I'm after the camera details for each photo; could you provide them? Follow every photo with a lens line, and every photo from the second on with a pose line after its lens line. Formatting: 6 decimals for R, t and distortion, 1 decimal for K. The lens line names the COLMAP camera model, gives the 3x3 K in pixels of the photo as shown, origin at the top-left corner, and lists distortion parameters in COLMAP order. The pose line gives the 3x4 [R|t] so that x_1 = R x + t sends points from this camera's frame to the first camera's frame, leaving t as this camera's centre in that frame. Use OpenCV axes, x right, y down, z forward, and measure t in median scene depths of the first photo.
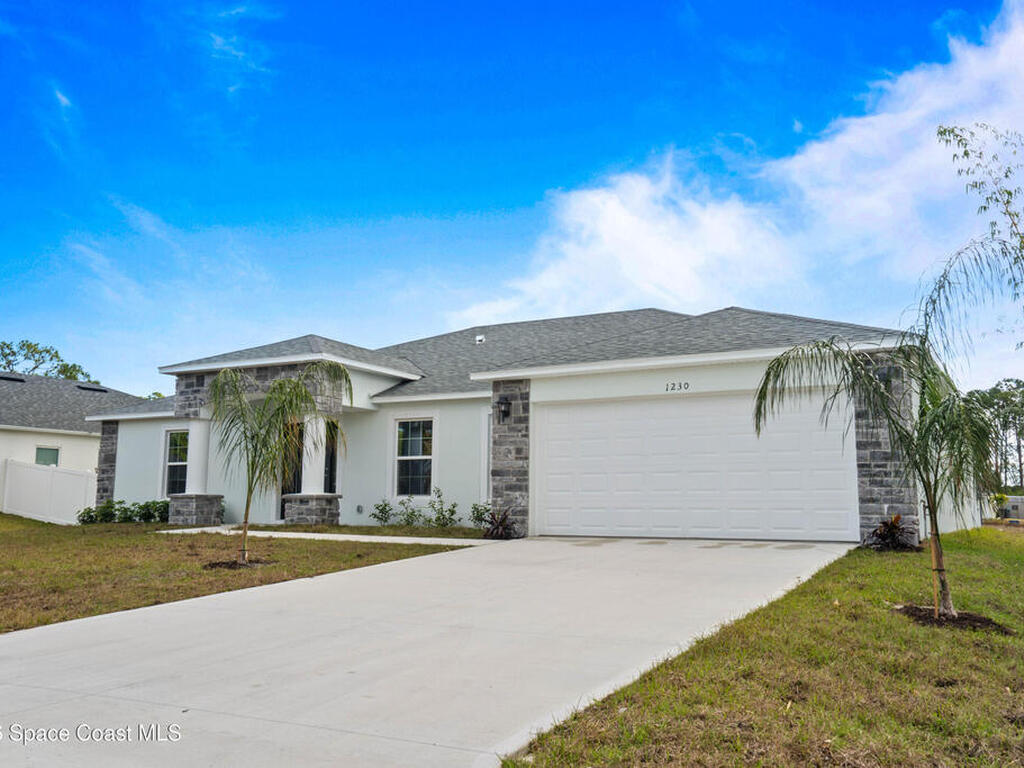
lens RADIAL K [[892.8, 0, 512.4], [0, 892.8, 387.5], [0, 0, 1]] dist [0.003877, 0.002638]
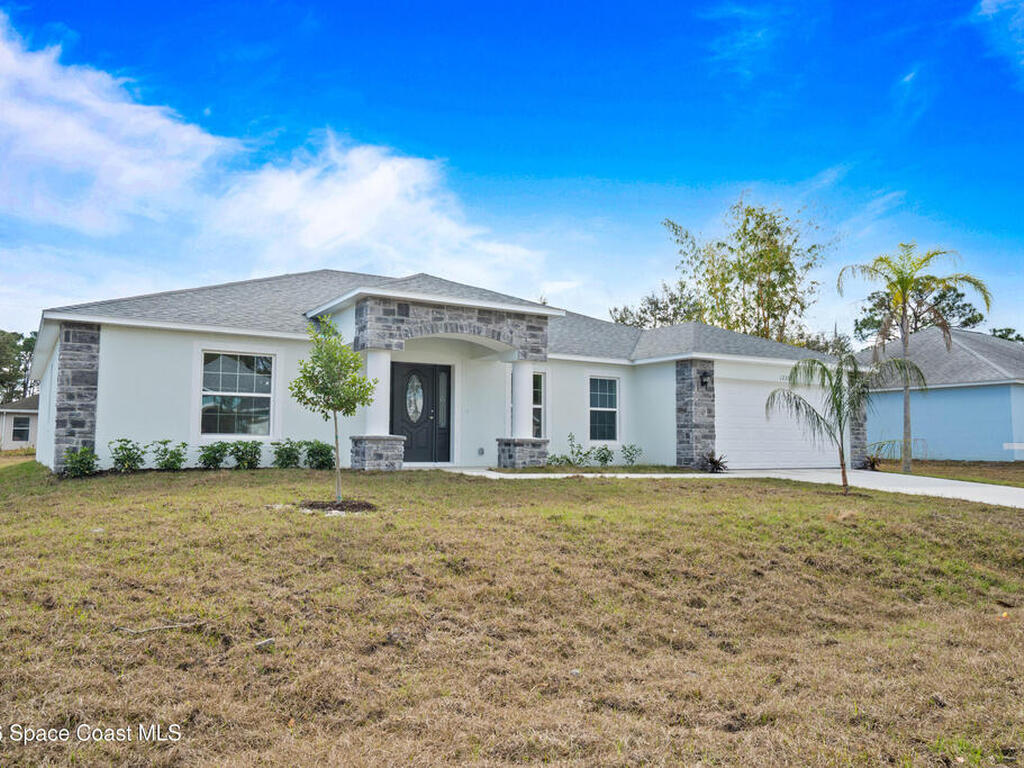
lens RADIAL K [[732.9, 0, 512.0], [0, 732.9, 384.0], [0, 0, 1]] dist [0.001647, 0.000468]
pose [[0.535539, 0.070525, 0.841560, -1.003431], [-0.118604, 0.992912, -0.007733, 0.065815], [-0.836140, -0.095671, 0.540108, 0.561241]]
